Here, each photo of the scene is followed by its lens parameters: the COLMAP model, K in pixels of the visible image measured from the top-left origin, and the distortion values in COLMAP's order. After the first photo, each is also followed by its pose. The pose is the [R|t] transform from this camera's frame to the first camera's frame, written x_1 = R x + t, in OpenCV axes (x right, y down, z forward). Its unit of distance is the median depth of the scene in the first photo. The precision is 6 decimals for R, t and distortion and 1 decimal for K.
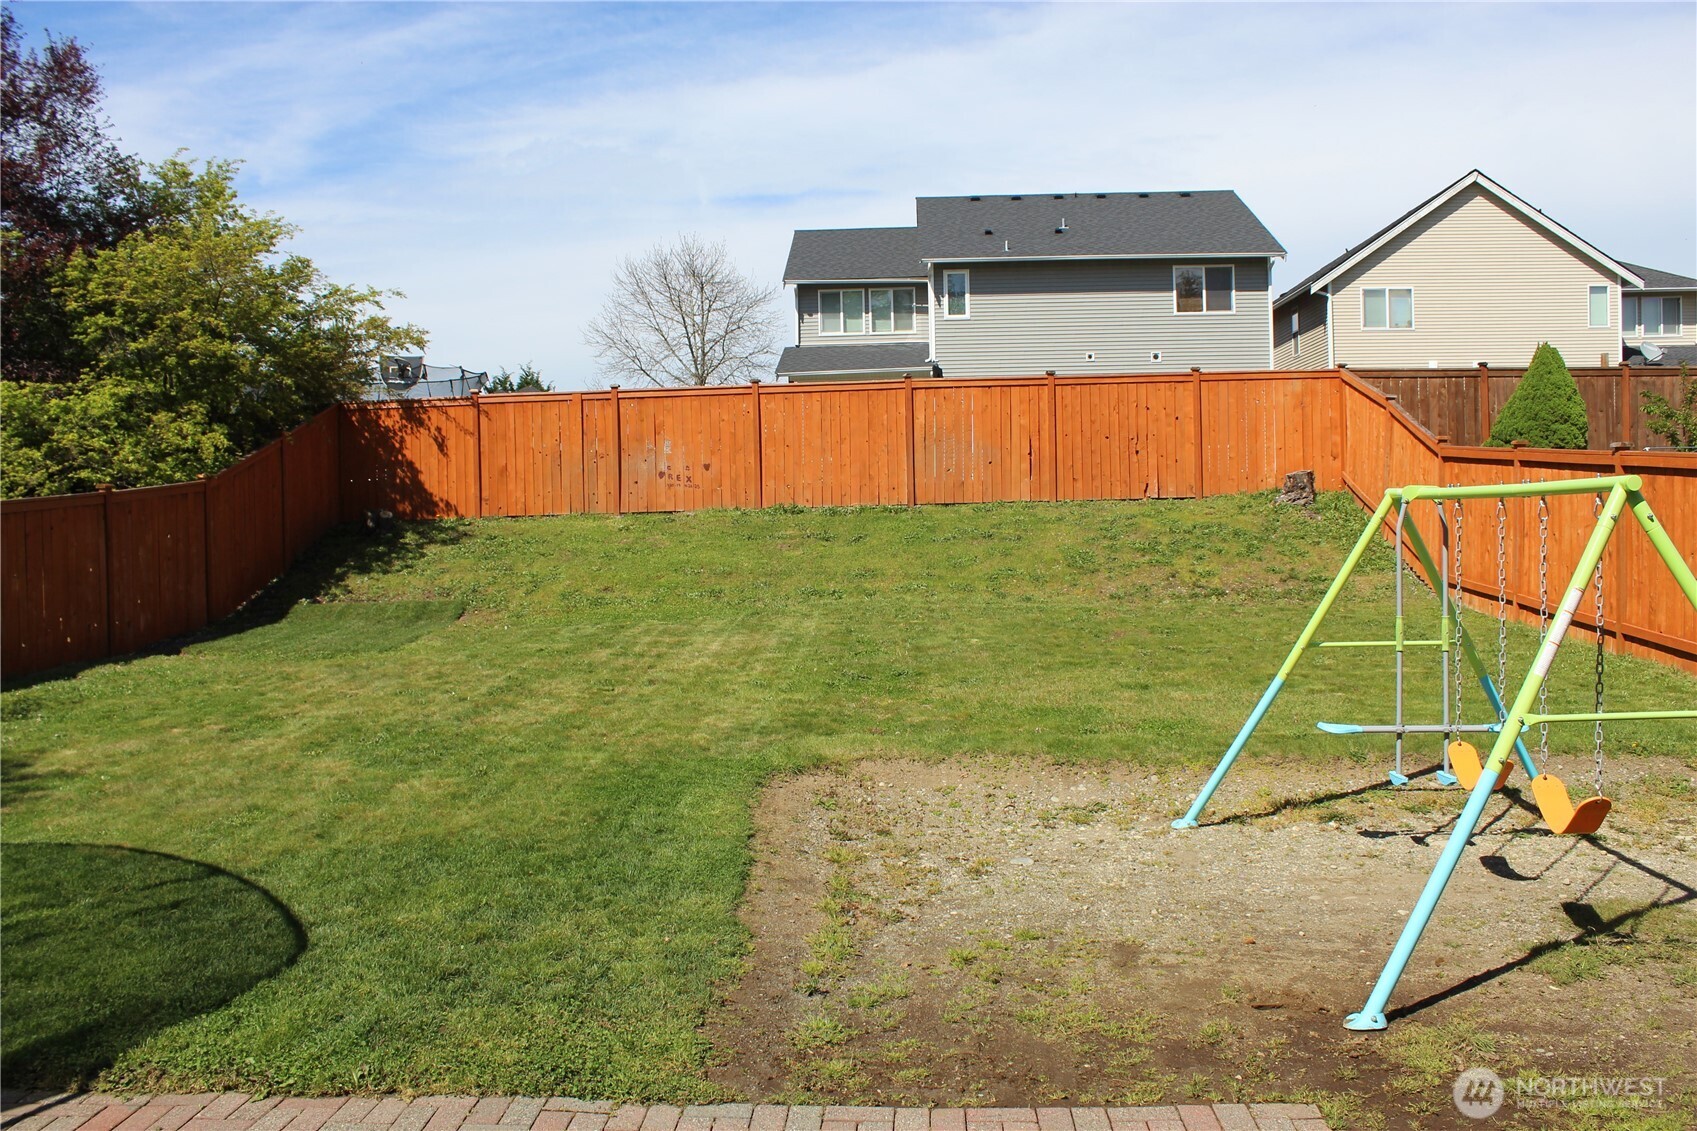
lens RADIAL K [[1395.1, 0, 843.8], [0, 1395.1, 570.1], [0, 0, 1]] dist [-0.186244, 0.131609]
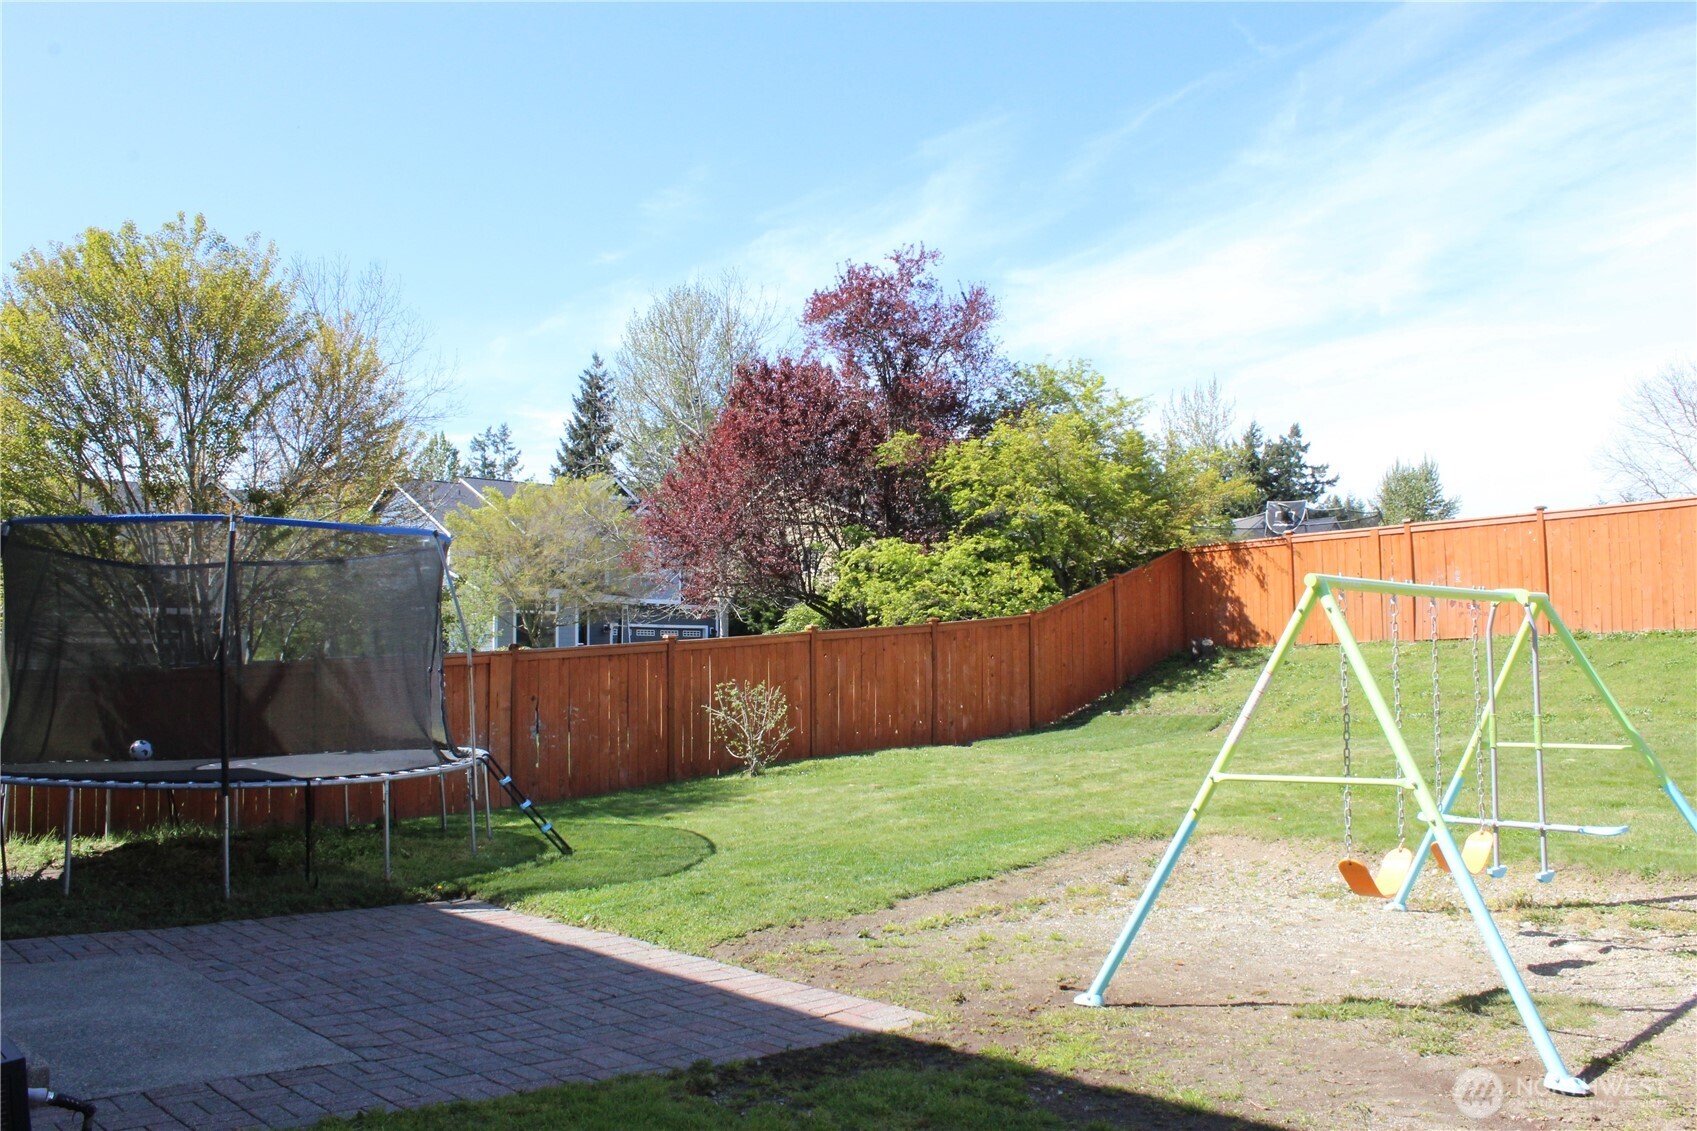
lens RADIAL K [[1395.1, 0, 843.8], [0, 1395.1, 570.1], [0, 0, 1]] dist [-0.186244, 0.131609]
pose [[0.693822, -0.041804, -0.718932, 0.291782], [-0.032438, 0.995486, -0.089190, 0.011826], [0.719415, 0.085203, 0.689335, -0.028200]]
